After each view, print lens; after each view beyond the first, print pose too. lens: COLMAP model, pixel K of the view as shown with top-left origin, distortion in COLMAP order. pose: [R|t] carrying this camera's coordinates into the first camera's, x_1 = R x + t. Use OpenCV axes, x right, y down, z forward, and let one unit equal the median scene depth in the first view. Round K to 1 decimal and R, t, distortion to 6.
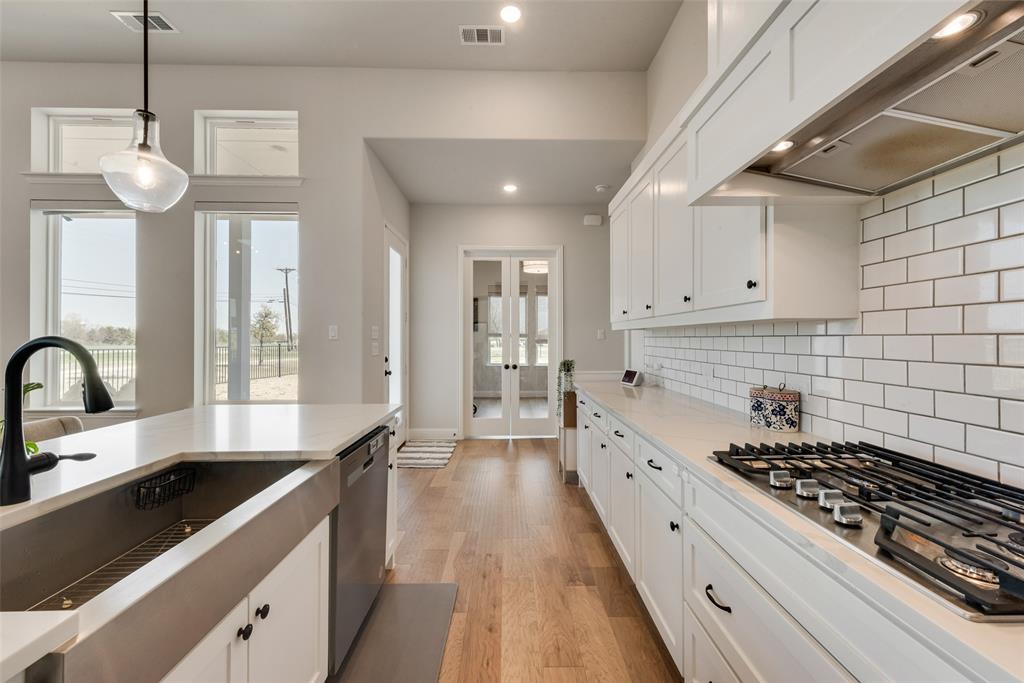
lens RADIAL K [[408.4, 0, 513.2], [0, 408.4, 338.6], [0, 0, 1]] dist [0.002659, 0.000318]
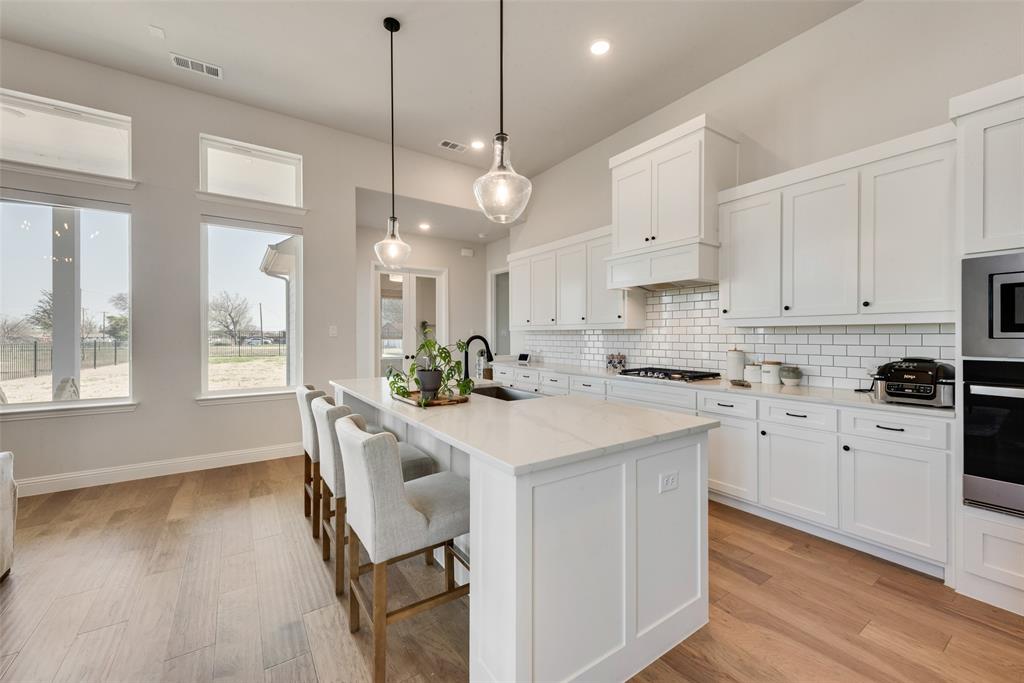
lens RADIAL K [[408.4, 0, 512.6], [0, 408.4, 337.6], [0, 0, 1]] dist [0.002659, 0.000318]
pose [[0.832932, -0.002223, 0.553371, -0.769614], [0.000060, 0.999992, 0.003927, 0.001683], [-0.553375, -0.003237, 0.832926, -0.460473]]
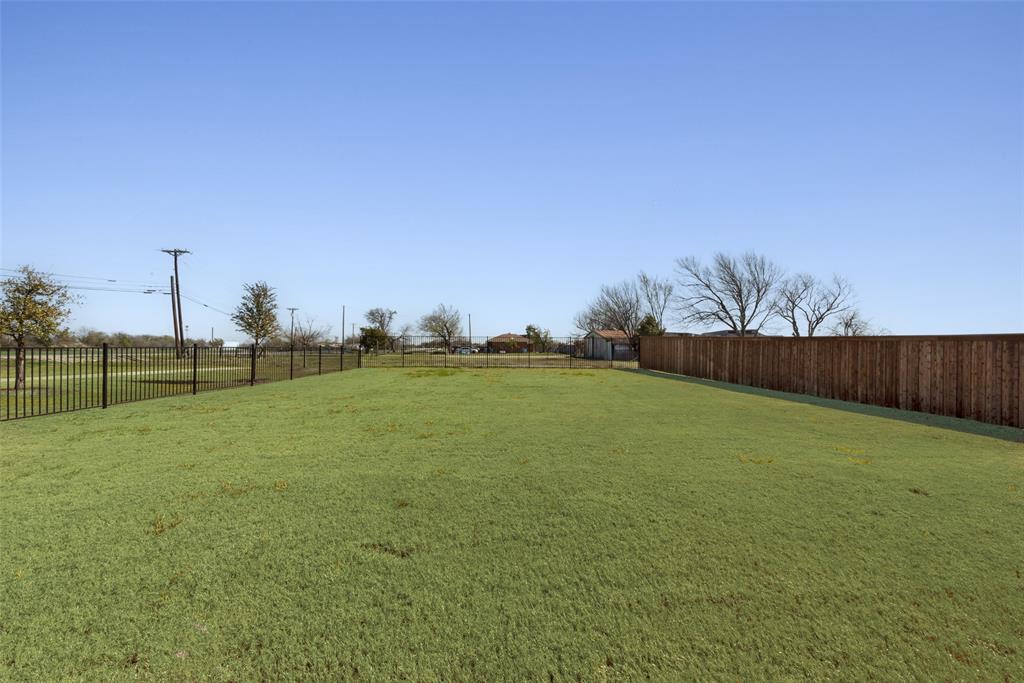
lens RADIAL K [[408.4, 0, 512.8], [0, 408.4, 345.4], [0, 0, 1]] dist [0.002659, 0.000318]
pose [[0.990317, 0.011454, 0.138350, -0.616080], [-0.011089, 0.999933, -0.003410, 0.062542], [-0.138379, 0.001843, 0.990378, 2.888206]]
